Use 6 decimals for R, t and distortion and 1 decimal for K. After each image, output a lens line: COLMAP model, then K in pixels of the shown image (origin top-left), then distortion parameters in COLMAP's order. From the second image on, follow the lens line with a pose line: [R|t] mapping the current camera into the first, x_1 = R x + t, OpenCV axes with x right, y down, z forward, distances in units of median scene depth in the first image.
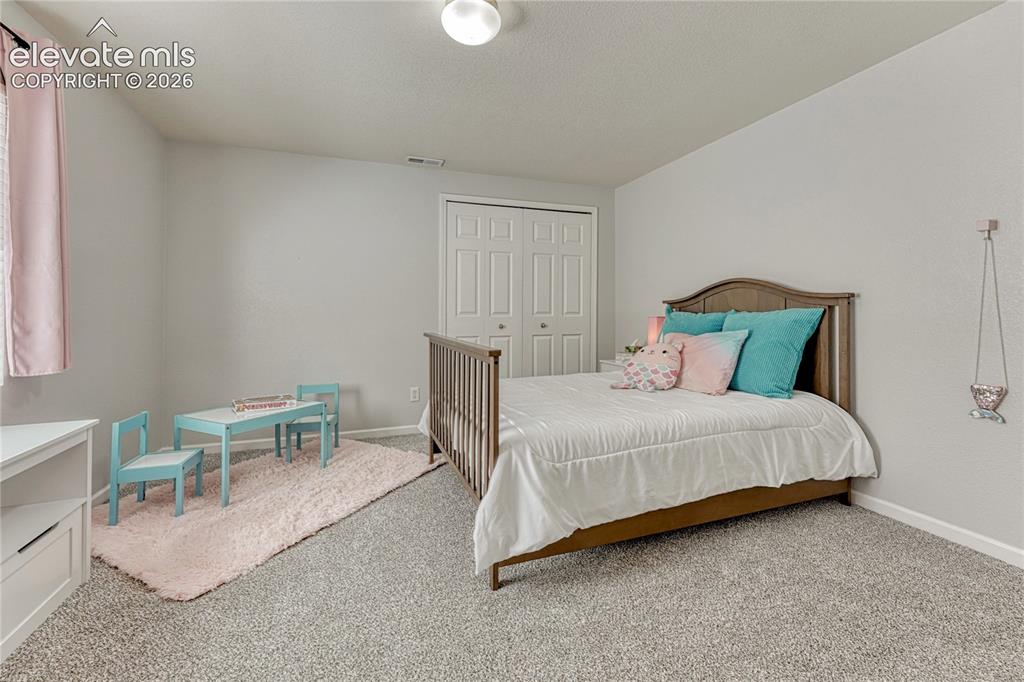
lens RADIAL K [[425.6, 0, 508.2], [0, 425.6, 314.8], [0, 0, 1]] dist [0.002884, 0.000188]
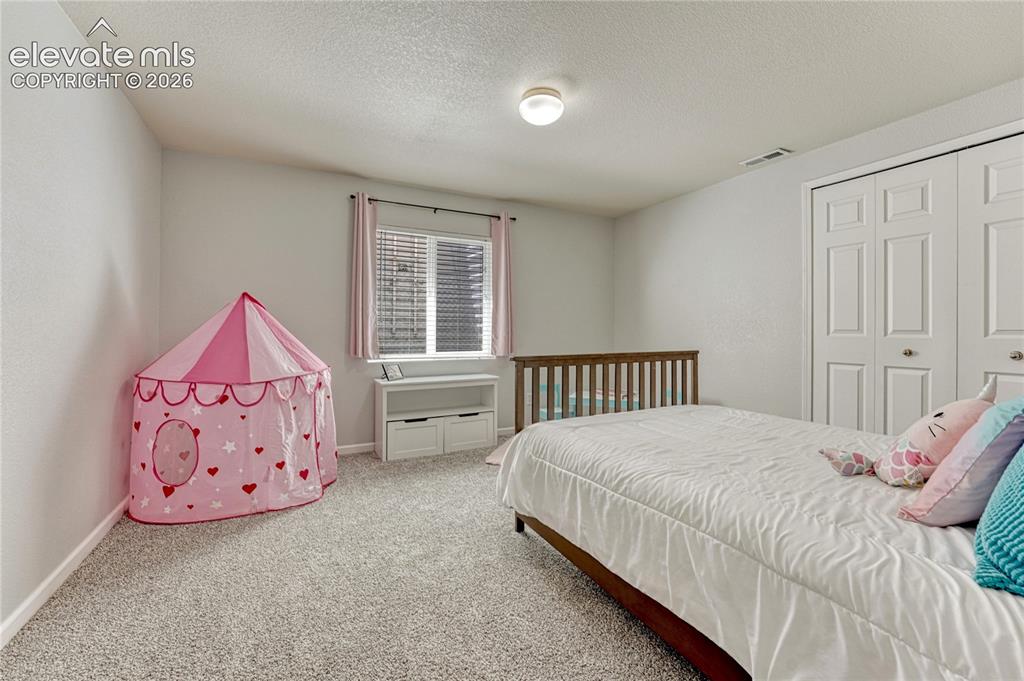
lens RADIAL K [[427.0, 0, 510.0], [0, 427.0, 328.4], [0, 0, 1]] dist [-0.000657, -0.000052]
pose [[0.117505, -0.002528, -0.993069, 1.165896], [-0.007027, 0.999970, -0.003377, -0.004873], [0.993047, 0.007375, 0.117484, 0.708332]]
